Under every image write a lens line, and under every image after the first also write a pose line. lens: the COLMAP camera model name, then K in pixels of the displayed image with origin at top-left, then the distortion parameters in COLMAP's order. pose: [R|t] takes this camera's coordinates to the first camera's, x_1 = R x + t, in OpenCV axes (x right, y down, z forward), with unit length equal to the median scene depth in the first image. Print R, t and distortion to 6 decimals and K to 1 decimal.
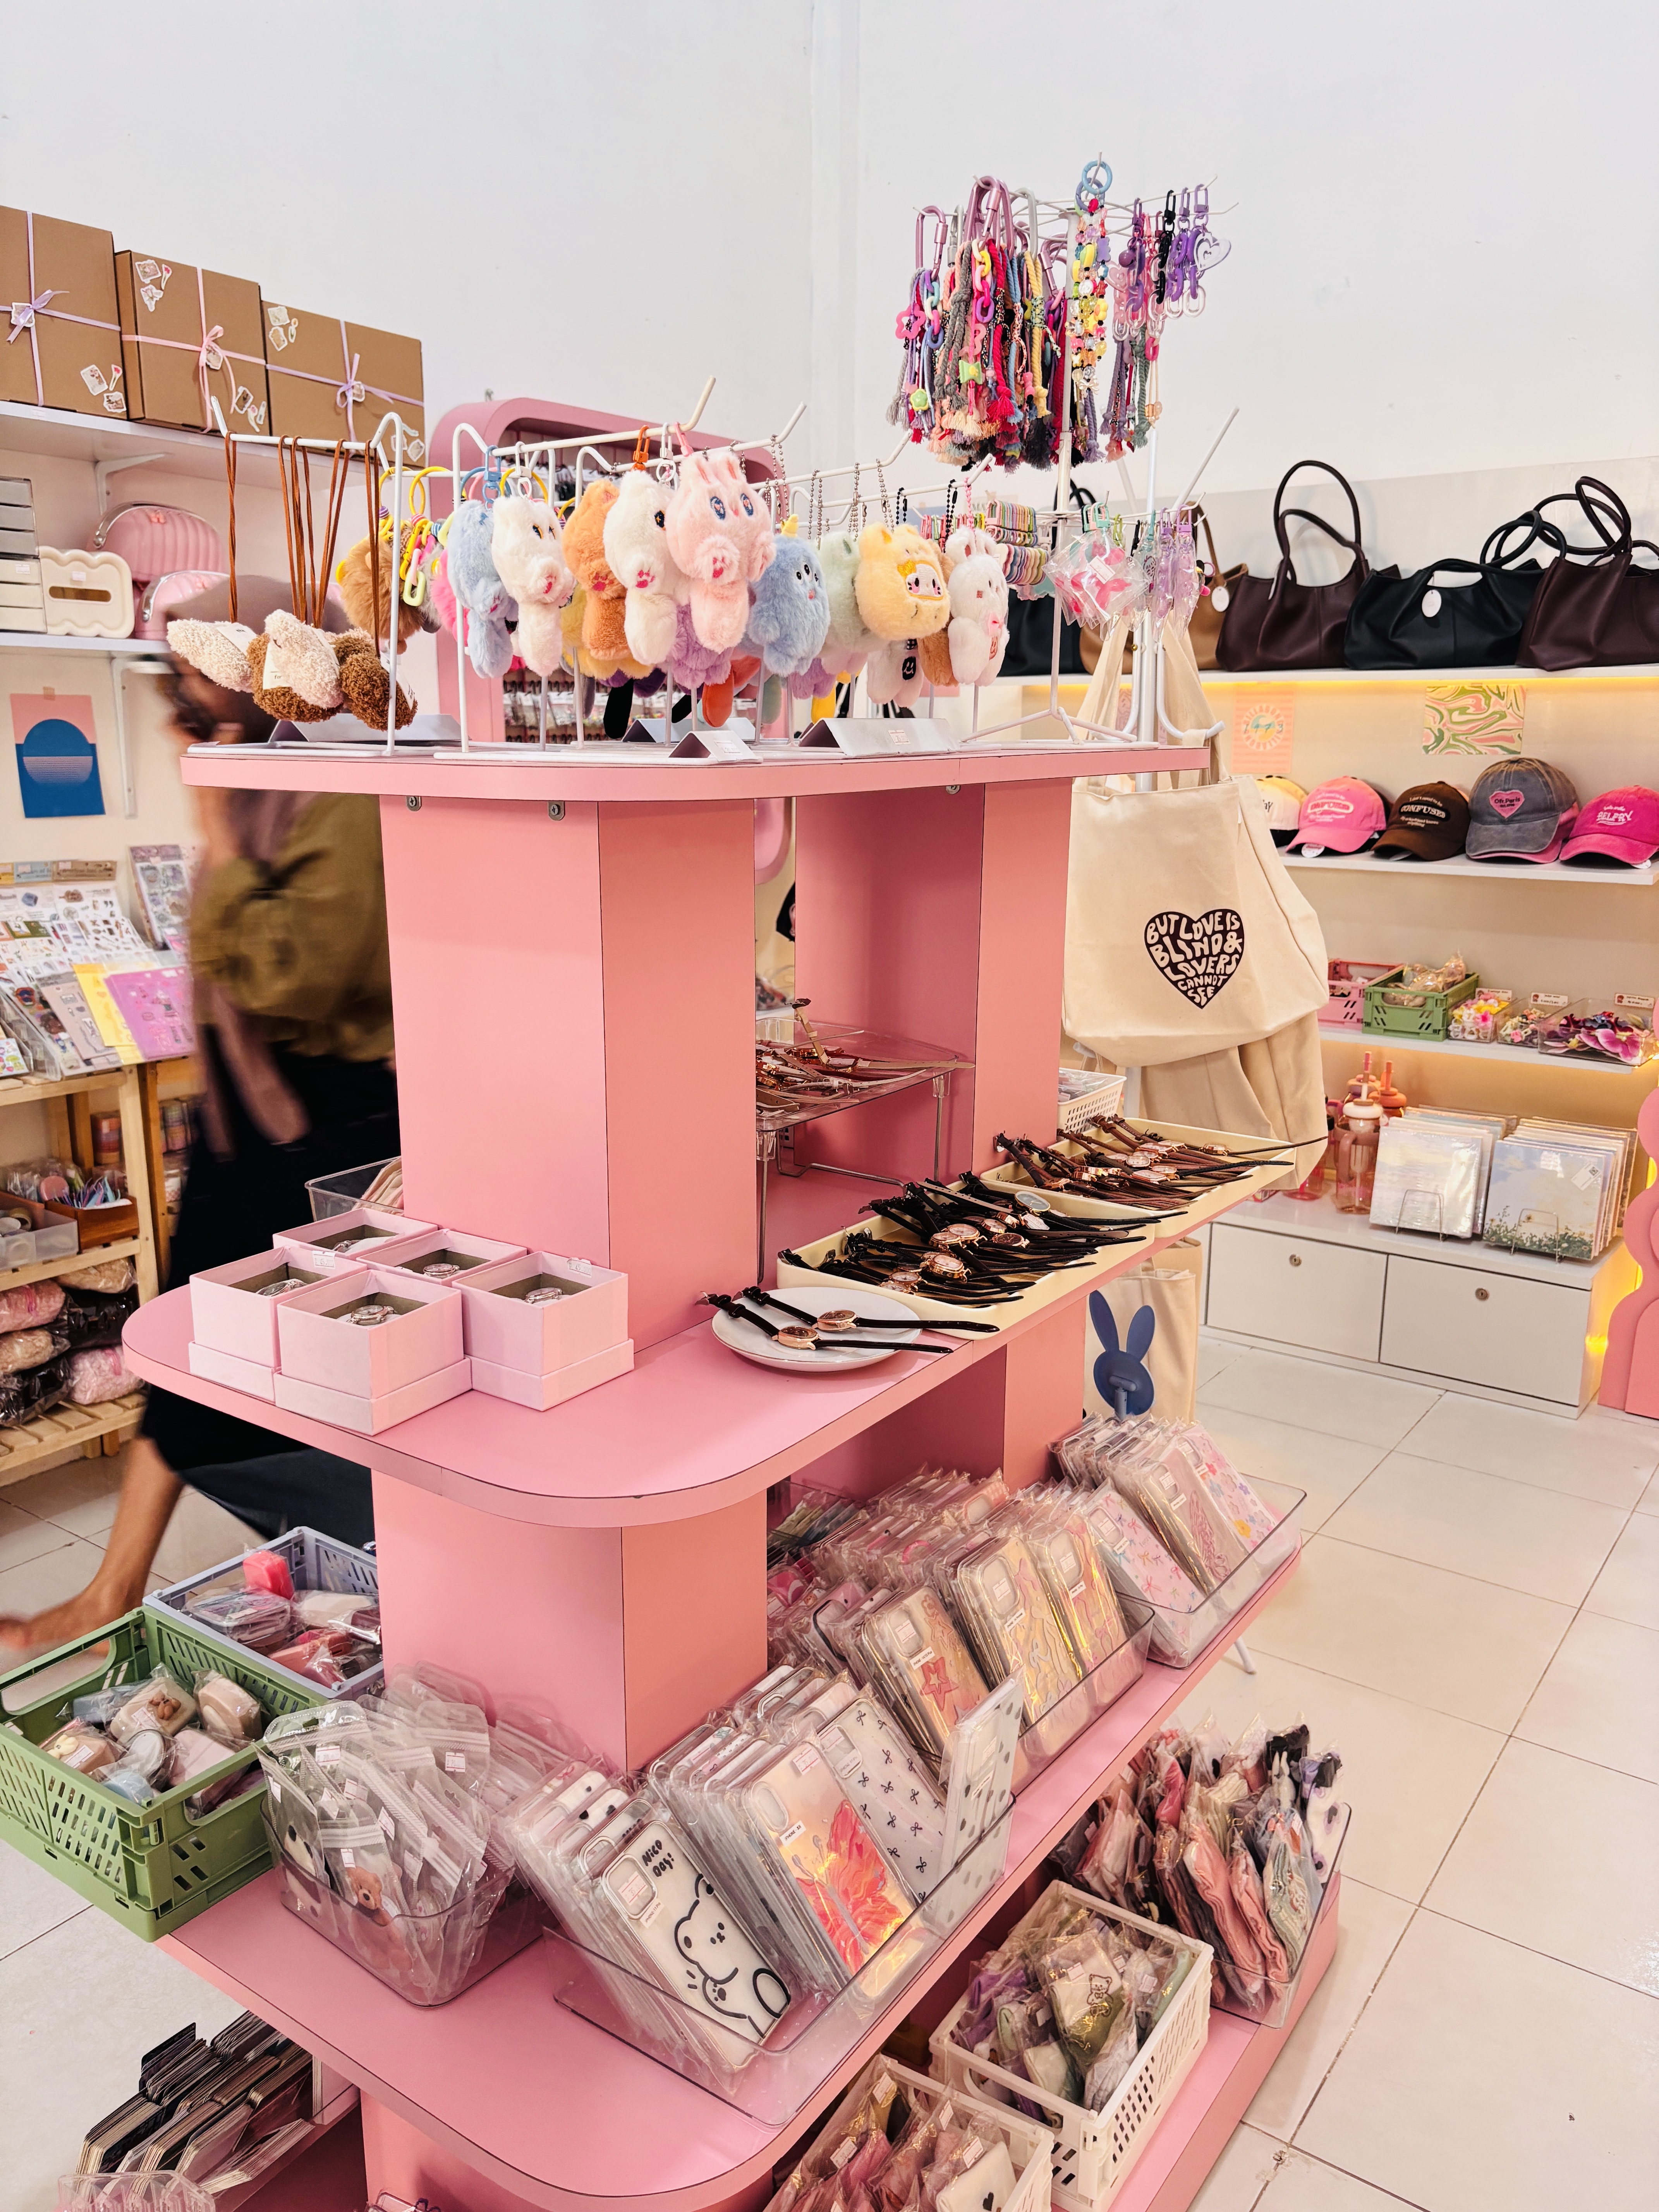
lens RADIAL K [[1716.9, 0, 825.3], [0, 1716.9, 1100.4], [0, 0, 1]] dist [0.086854, -0.069297]
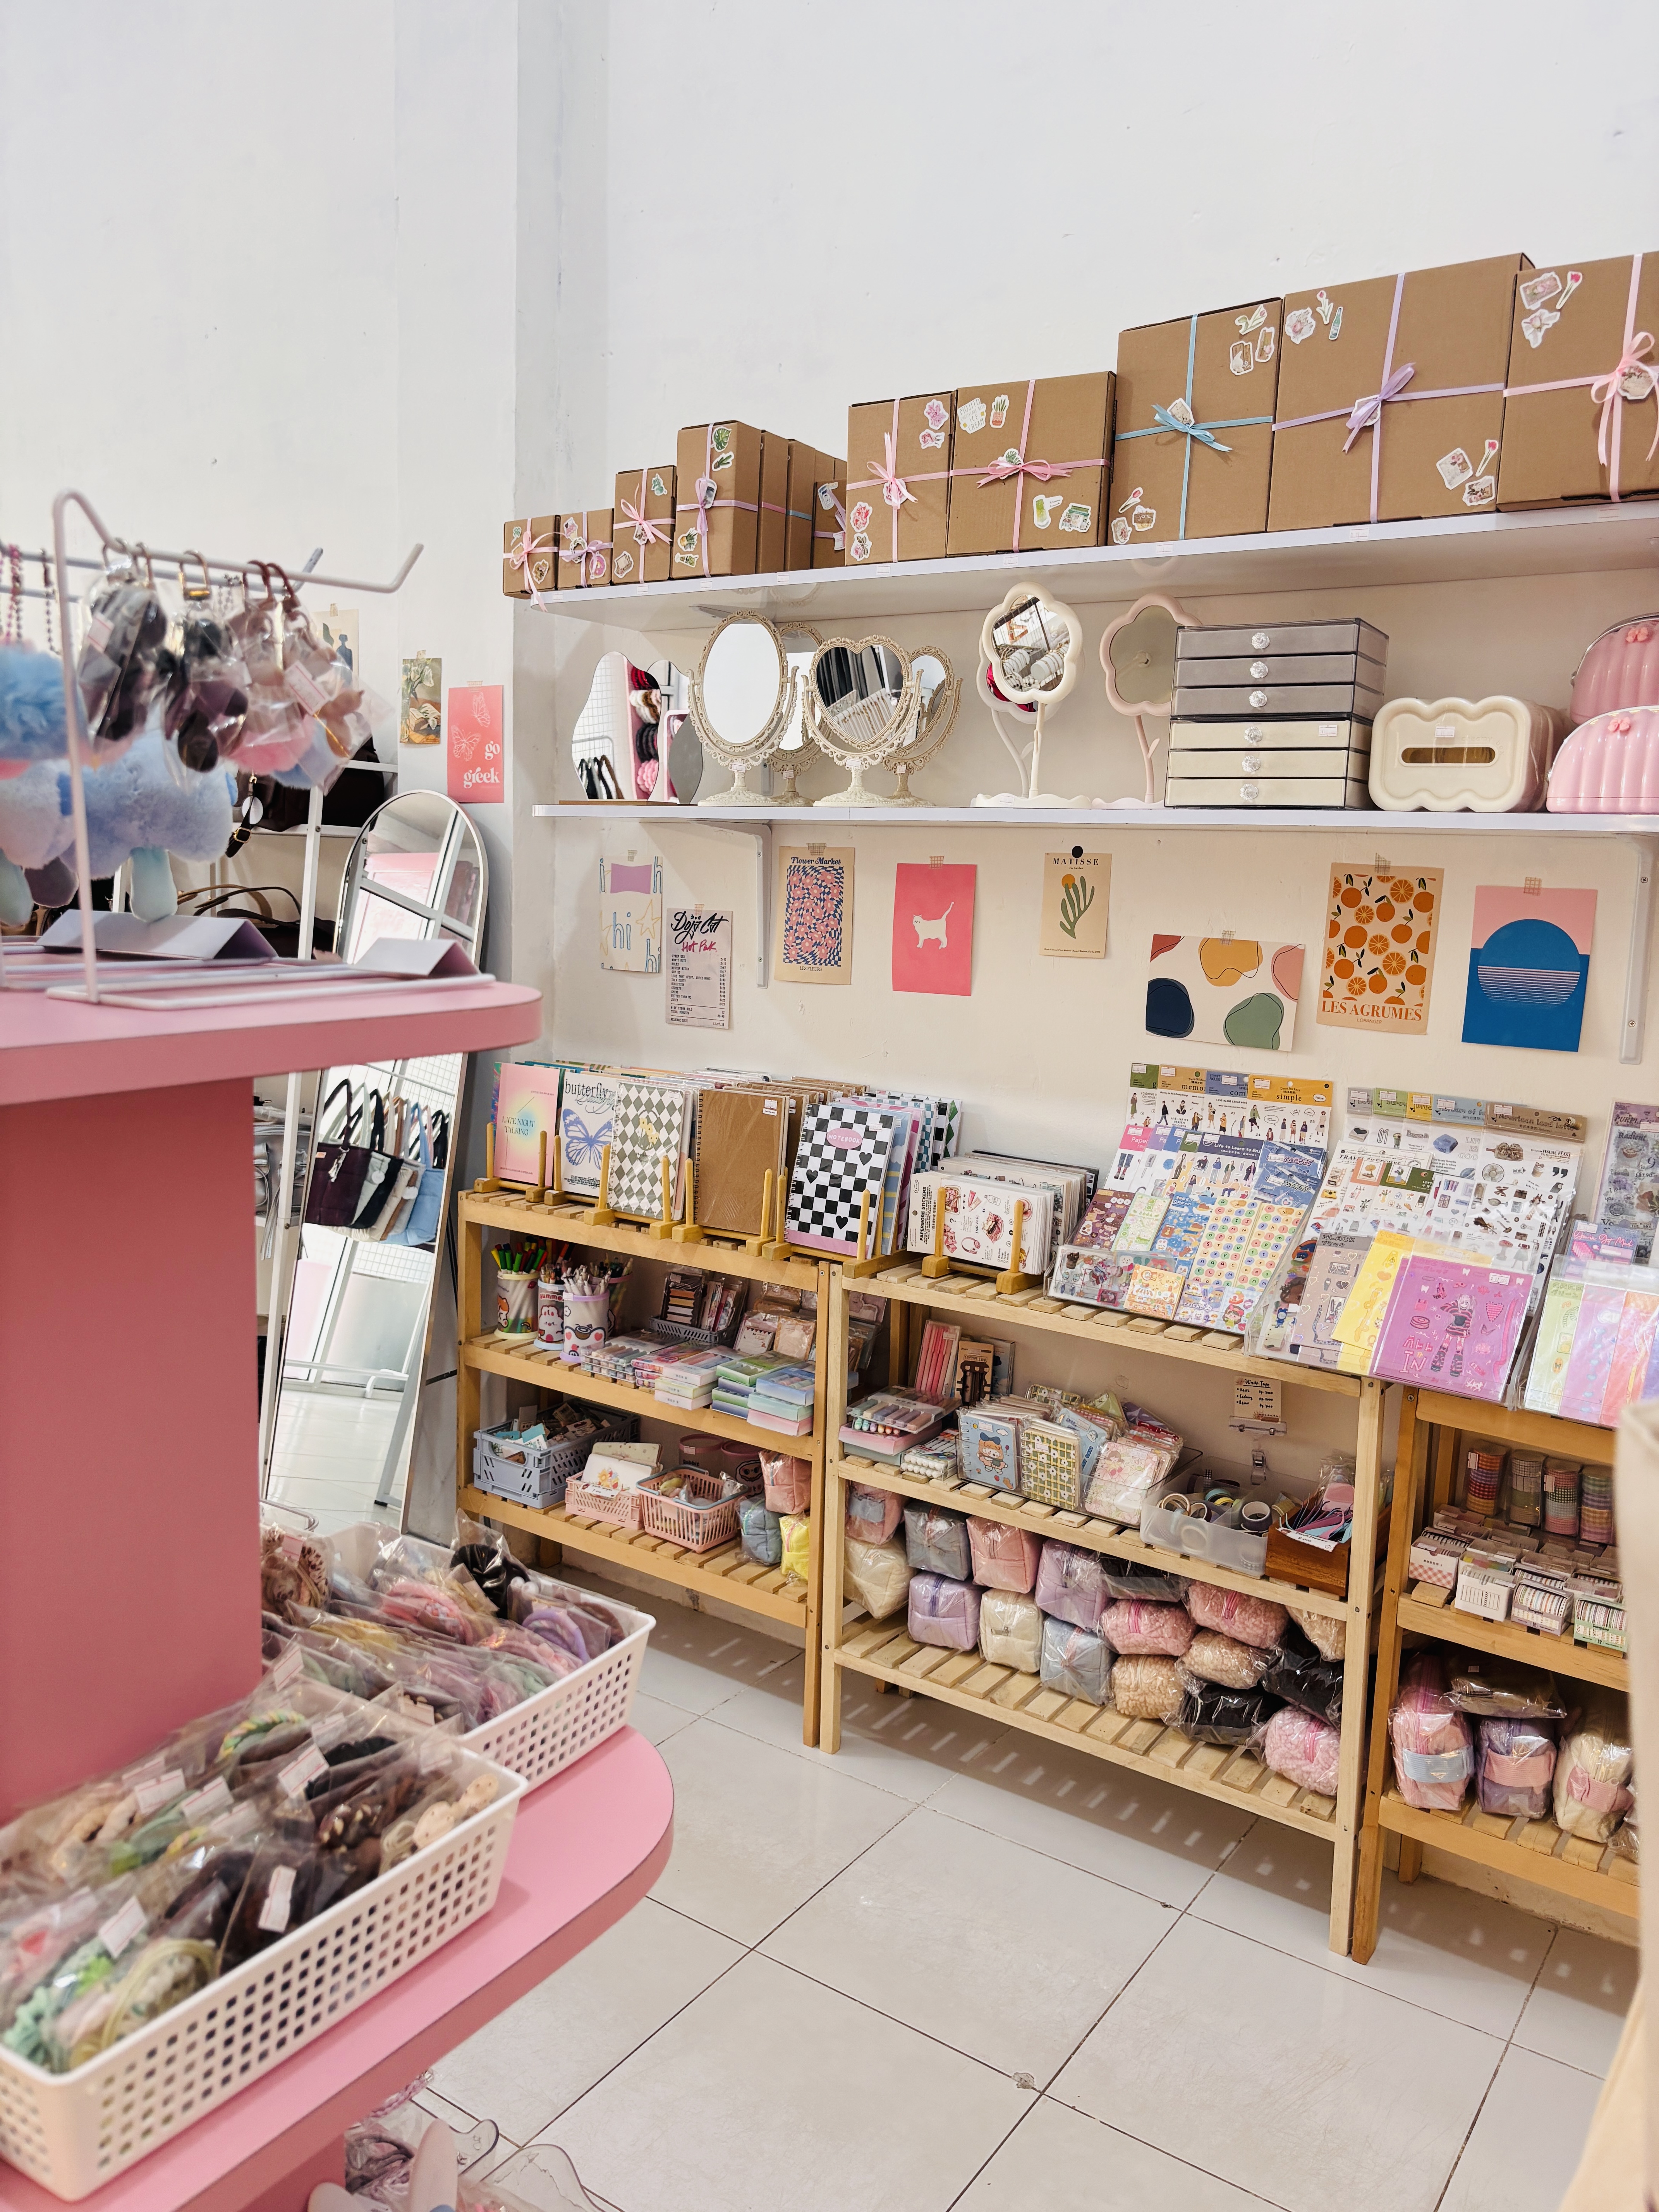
lens RADIAL K [[1716.9, 0, 822.8], [0, 1716.9, 1093.8], [0, 0, 1]] dist [0.086854, -0.069297]
pose [[0.017524, 0.141068, -0.989845, 0.117100], [-0.249938, 0.959184, 0.132274, -0.065757], [0.968103, 0.245082, 0.052067, 0.265926]]
